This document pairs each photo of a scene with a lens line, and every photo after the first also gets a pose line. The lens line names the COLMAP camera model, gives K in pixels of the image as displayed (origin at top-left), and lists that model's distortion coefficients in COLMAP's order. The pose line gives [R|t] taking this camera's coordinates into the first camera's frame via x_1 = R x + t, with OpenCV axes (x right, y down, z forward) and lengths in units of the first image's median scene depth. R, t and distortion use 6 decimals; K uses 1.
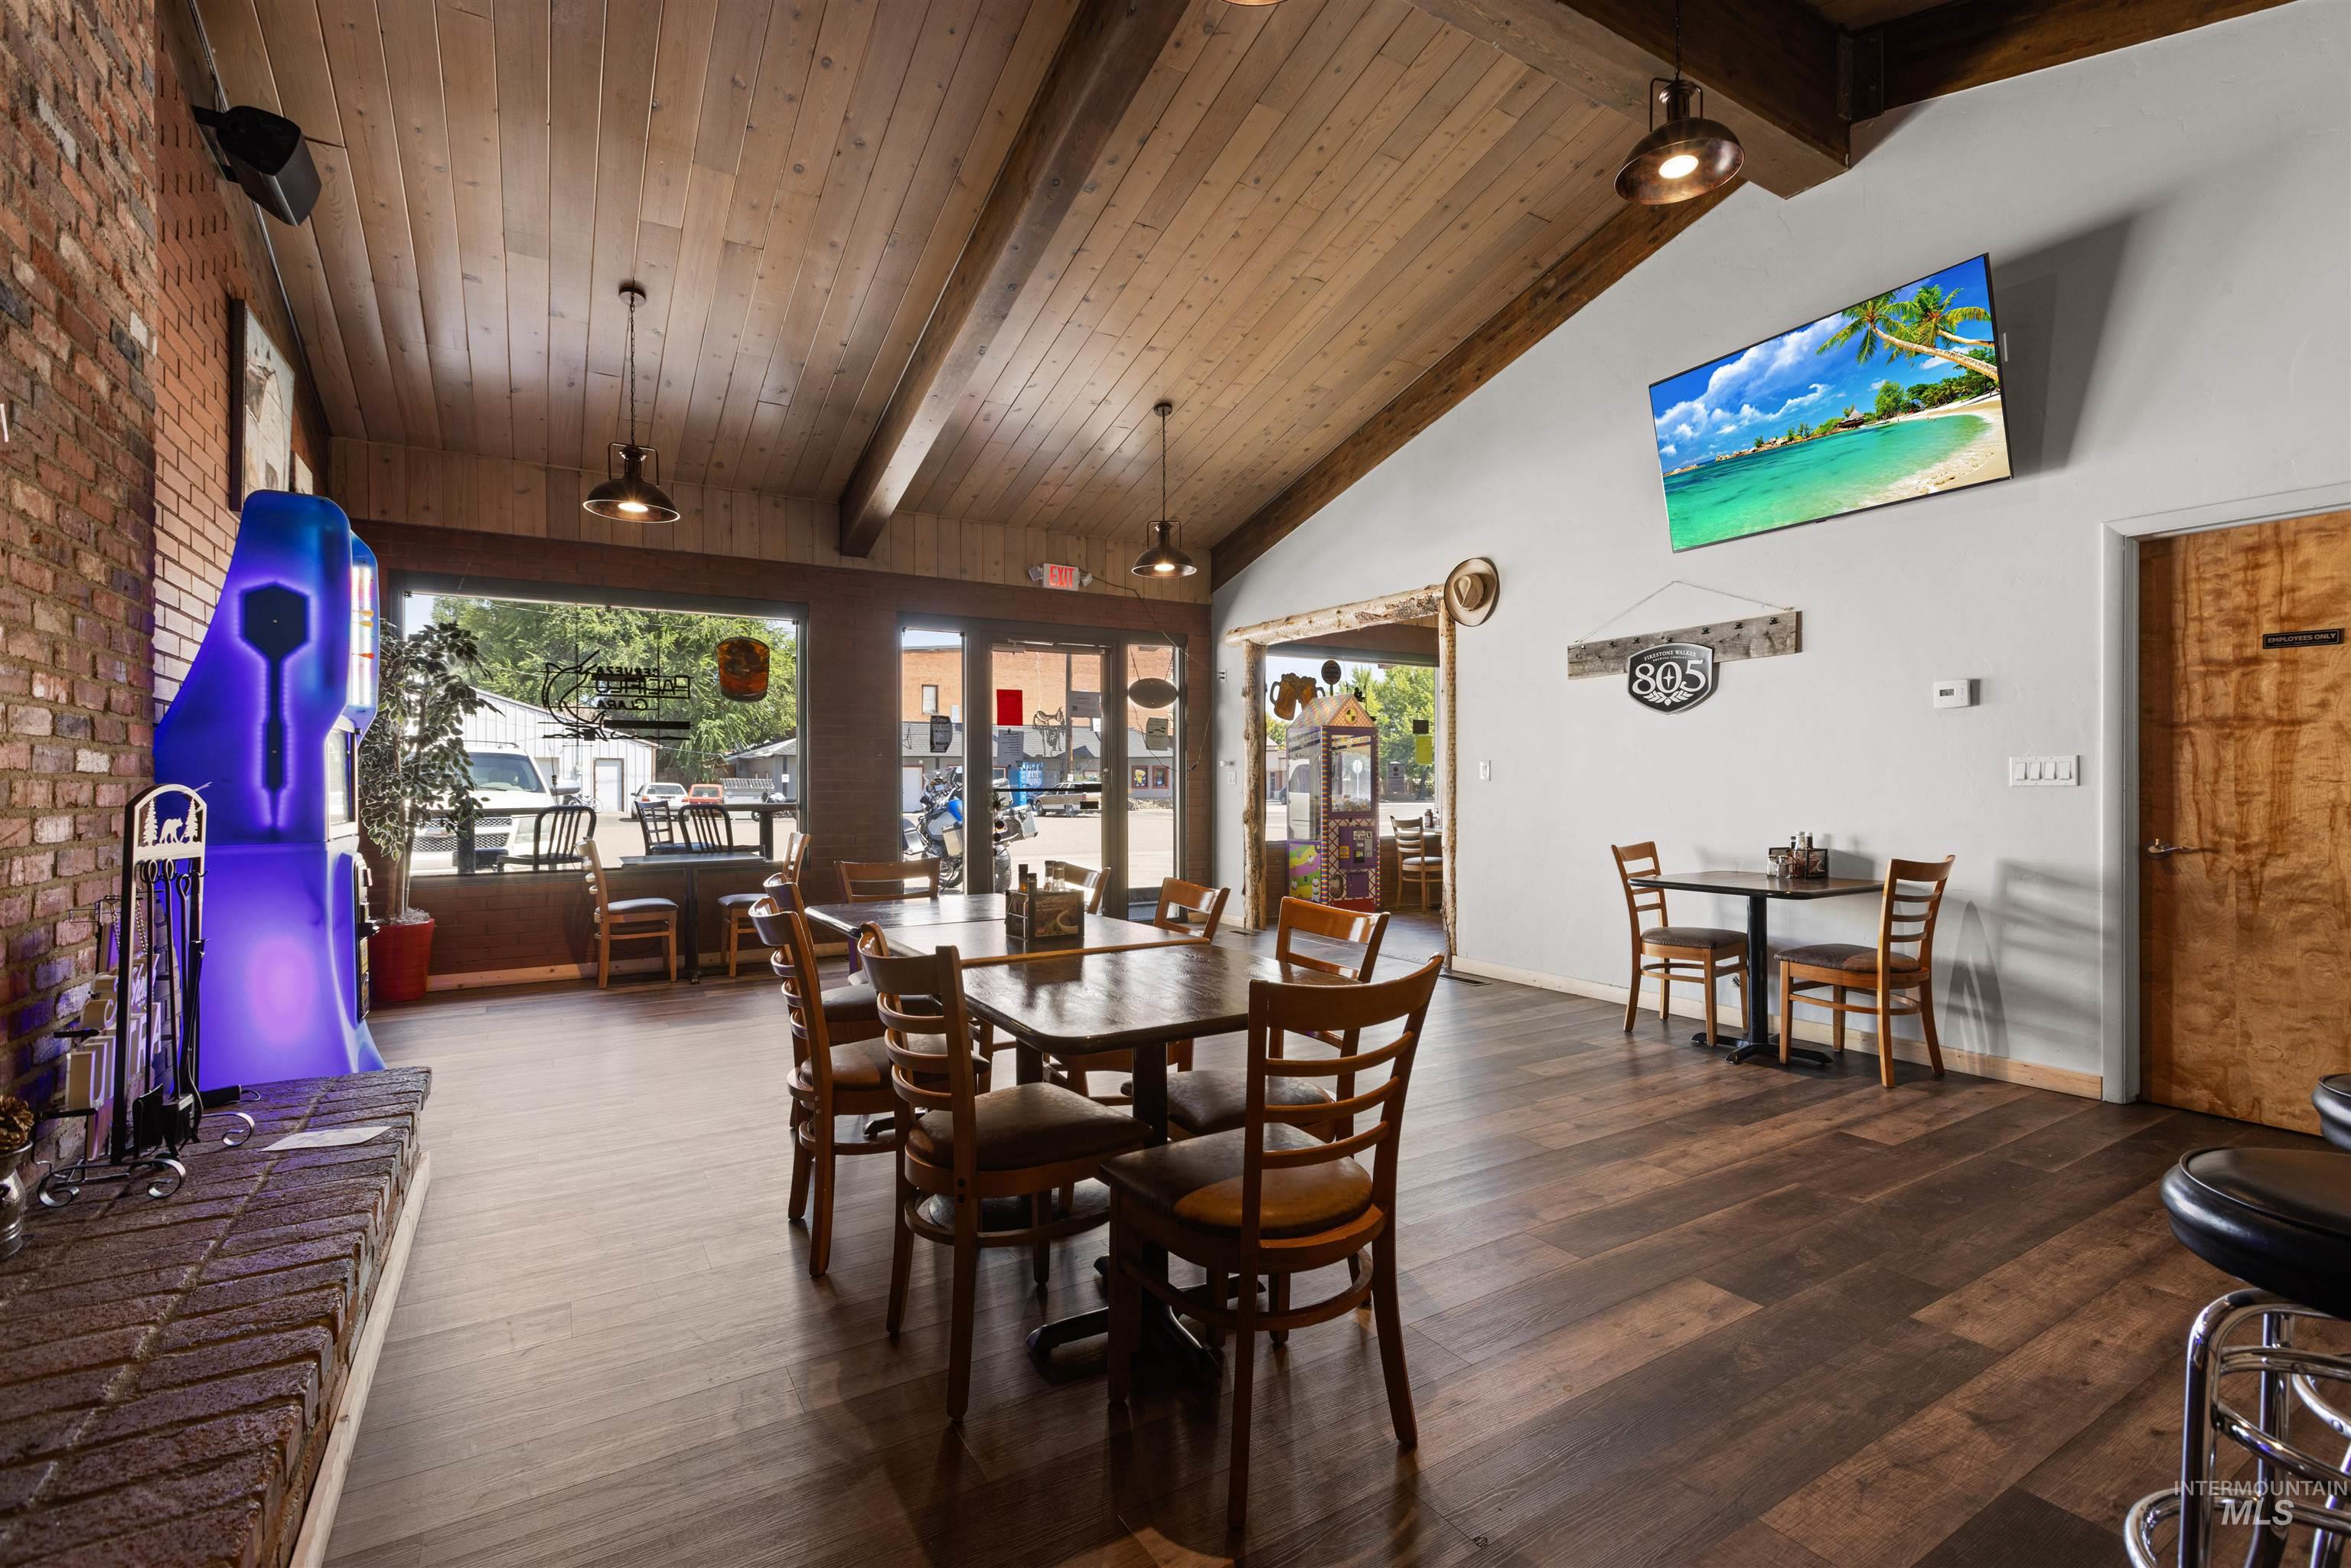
lens RADIAL K [[1053.6, 0, 1176.5], [0, 1053.6, 788.5], [0, 0, 1]] dist [-0.001302, -0.000377]
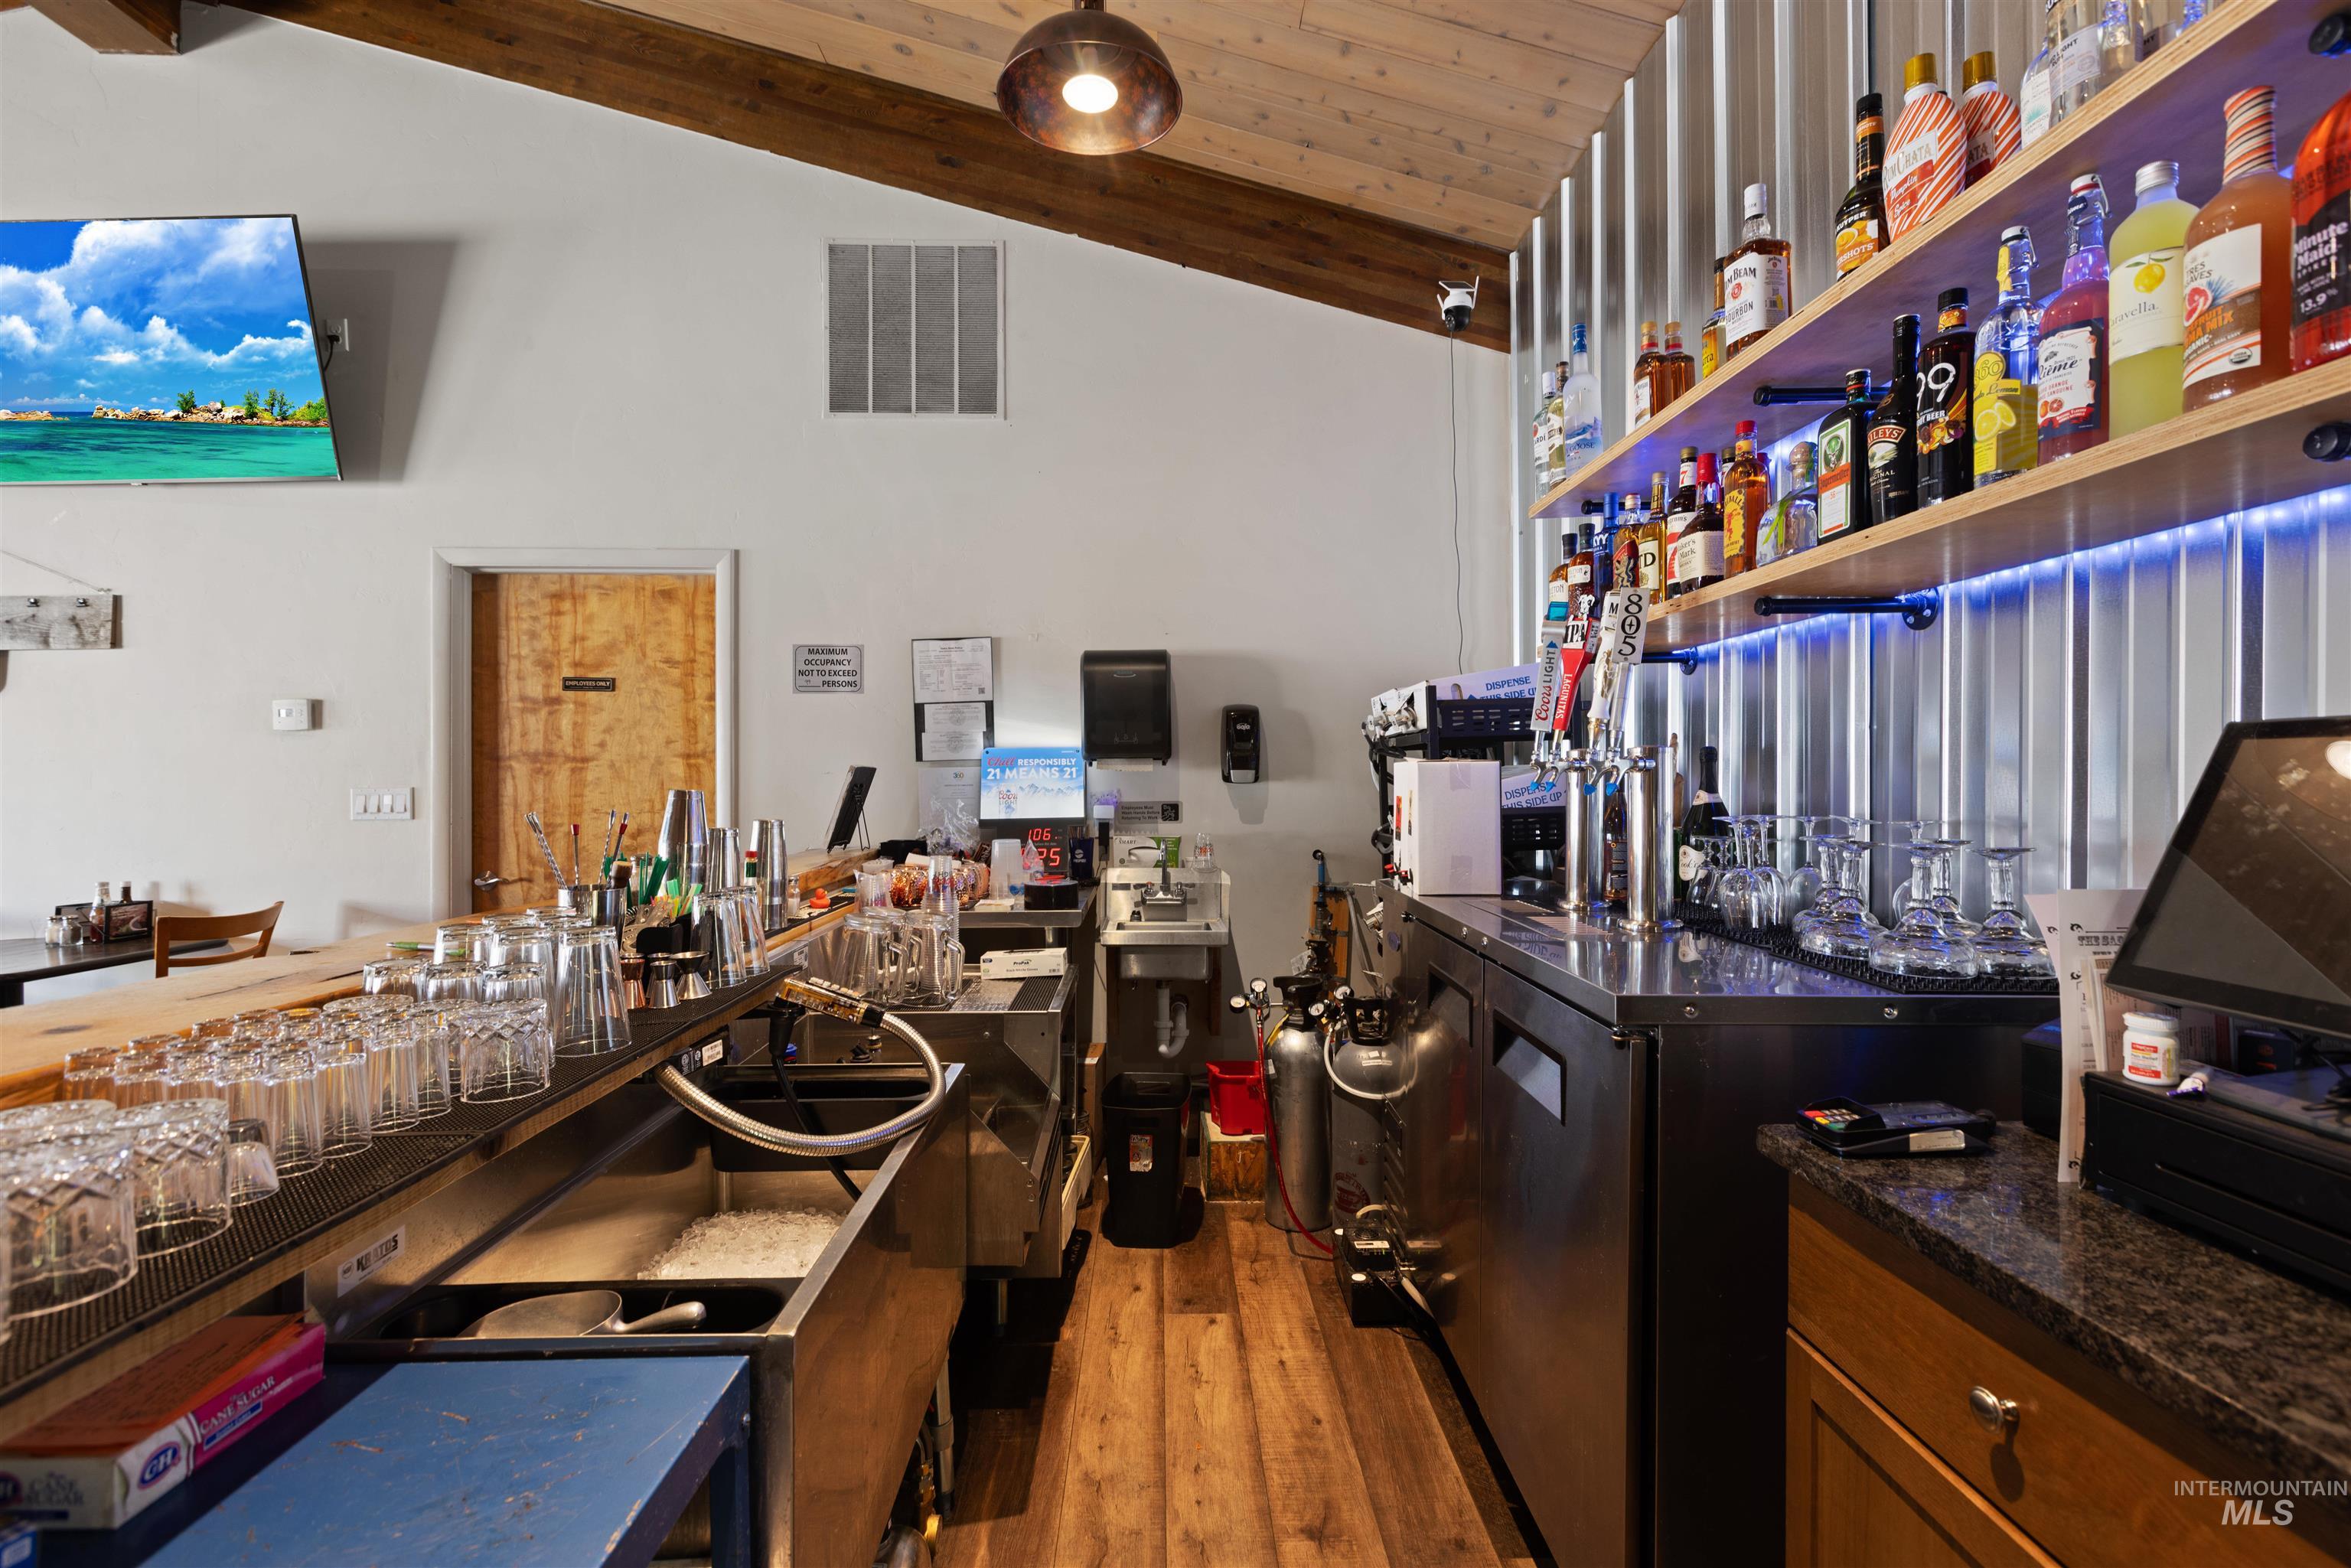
lens RADIAL K [[1053.6, 0, 1176.5], [0, 1053.6, 788.5], [0, 0, 1]] dist [-0.001302, -0.000377]
pose [[0.493462, -0.006518, 0.869743, 0.390106], [0.005886, 0.999974, 0.004154, -0.032109], [-0.869748, 0.003069, 0.493487, -0.073947]]
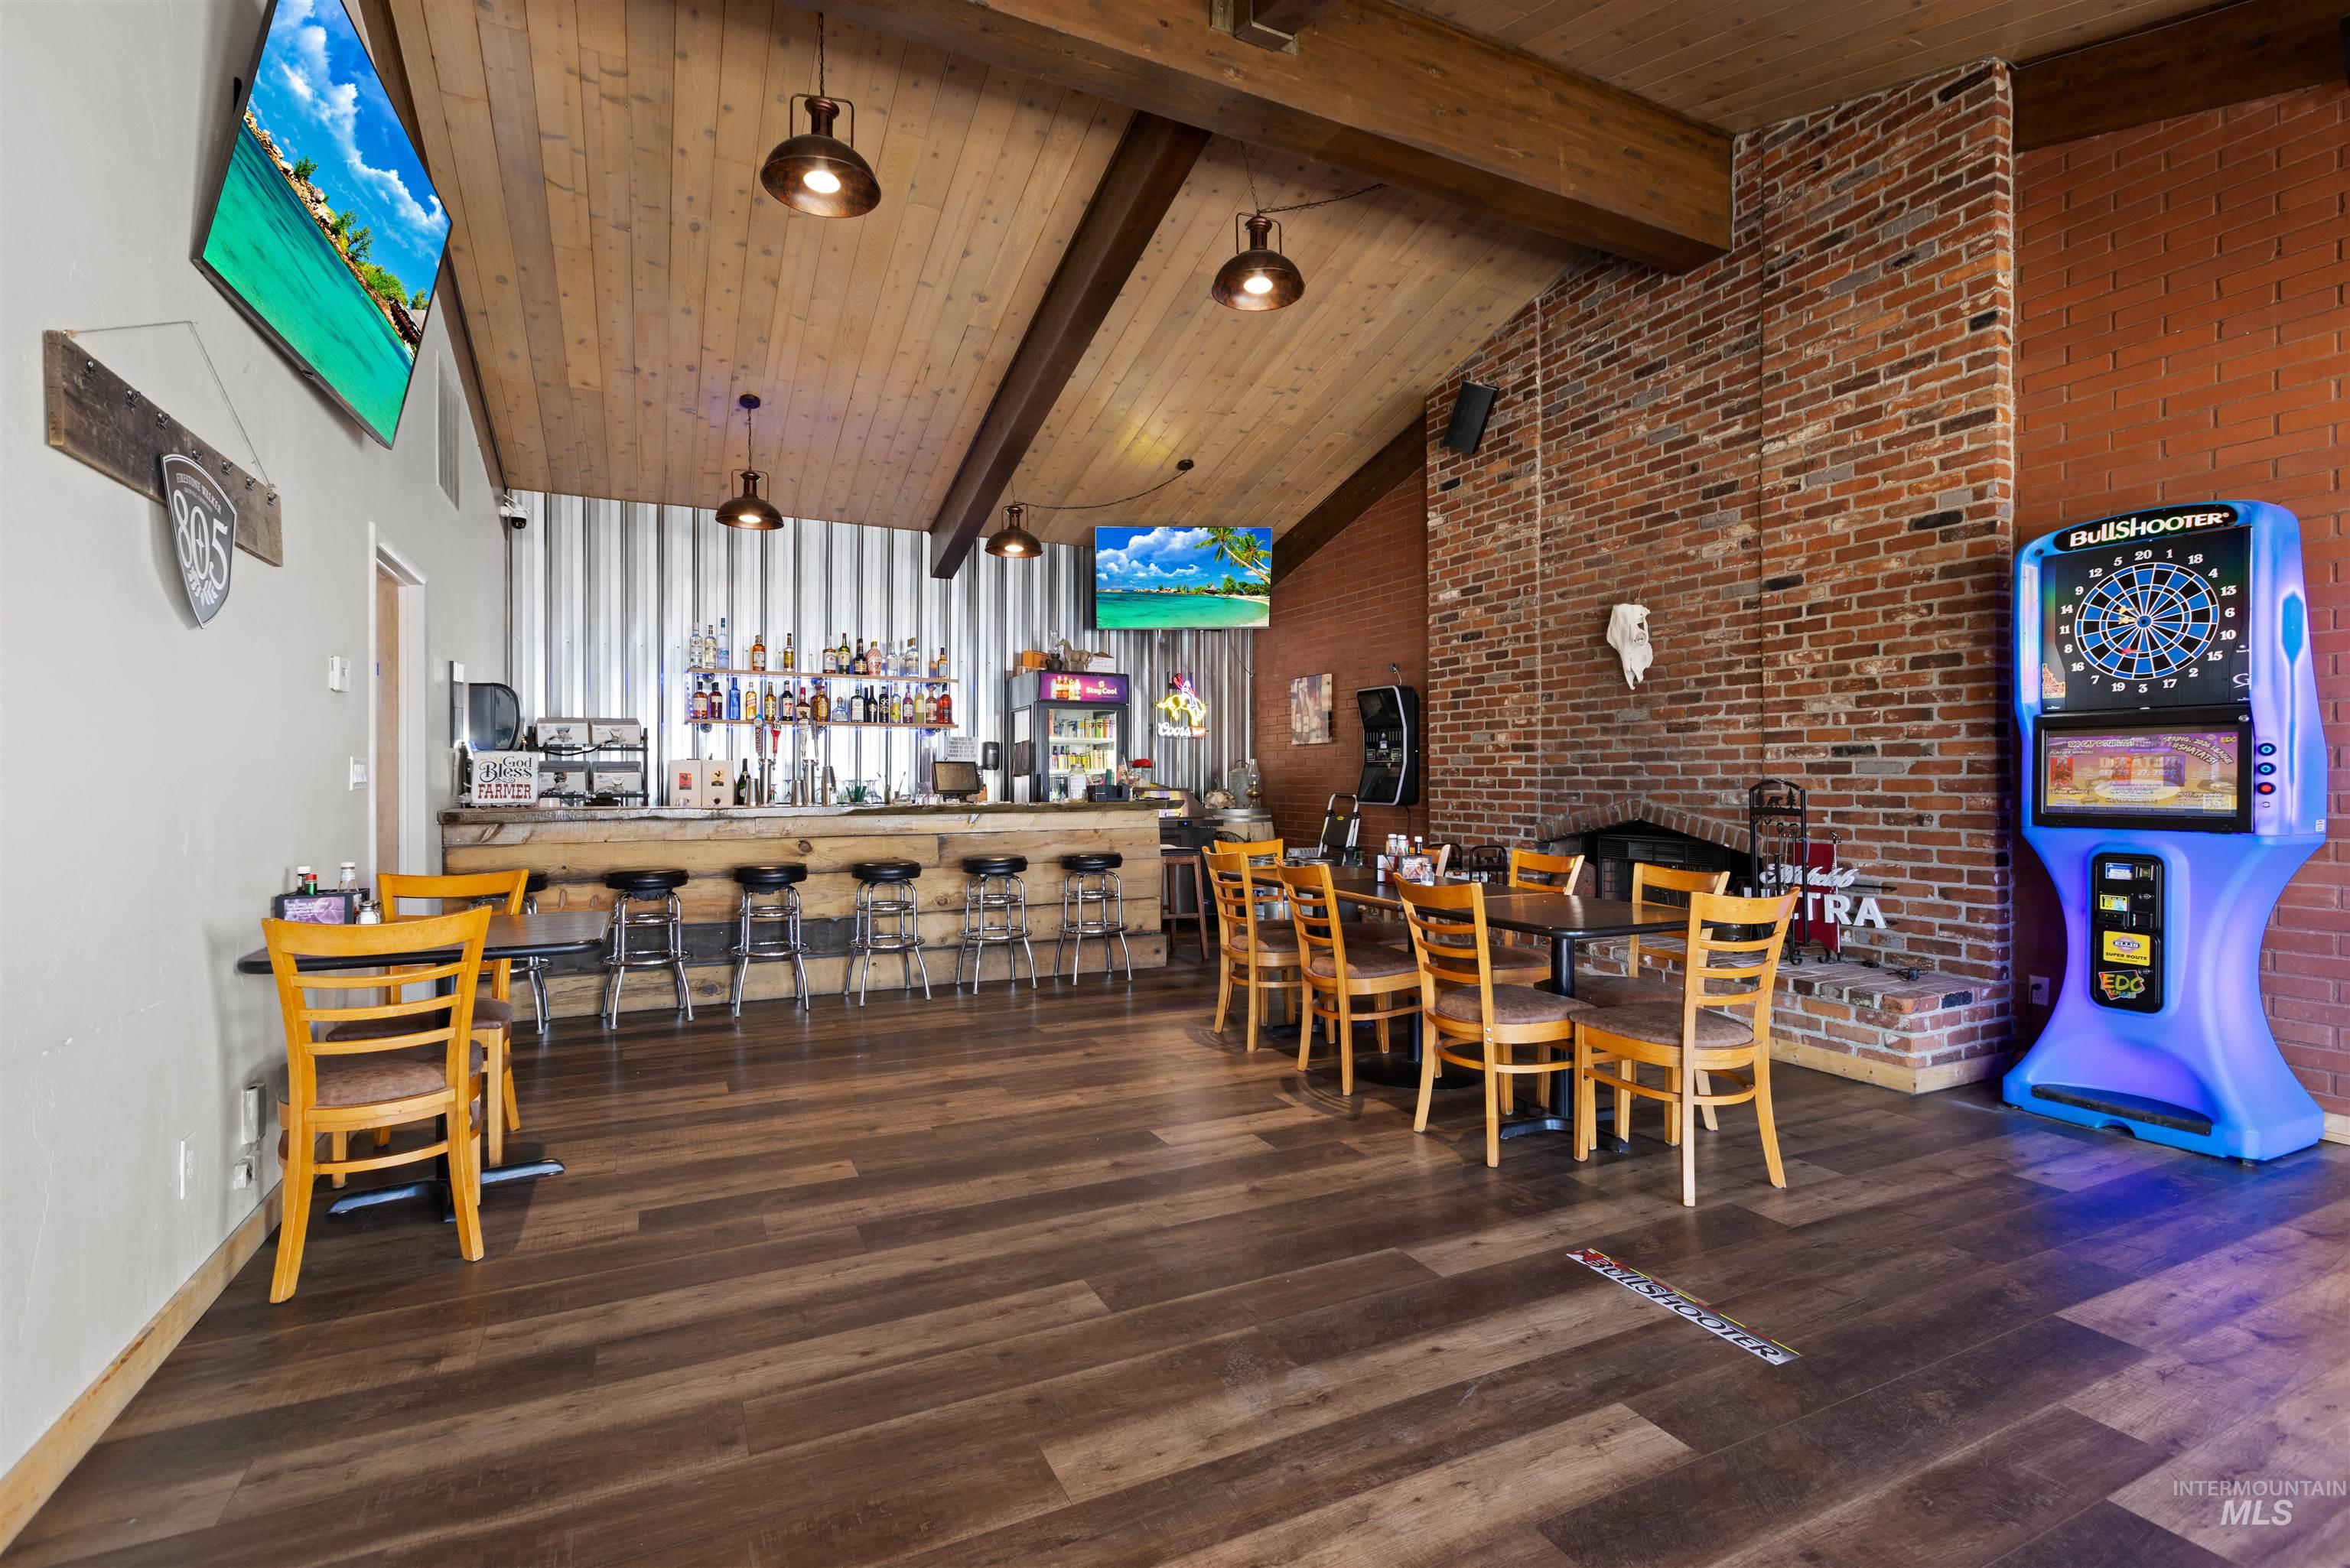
lens RADIAL K [[1072.1, 0, 1175.0], [0, 1072.1, 784.0], [0, 0, 1]] dist [0.000276, 0.000164]
pose [[-0.996019, 0.001581, 0.089131, 0.043979], [0.002273, 0.999968, 0.007663, -0.015678], [-0.089116, 0.007835, -0.995990, 2.054435]]
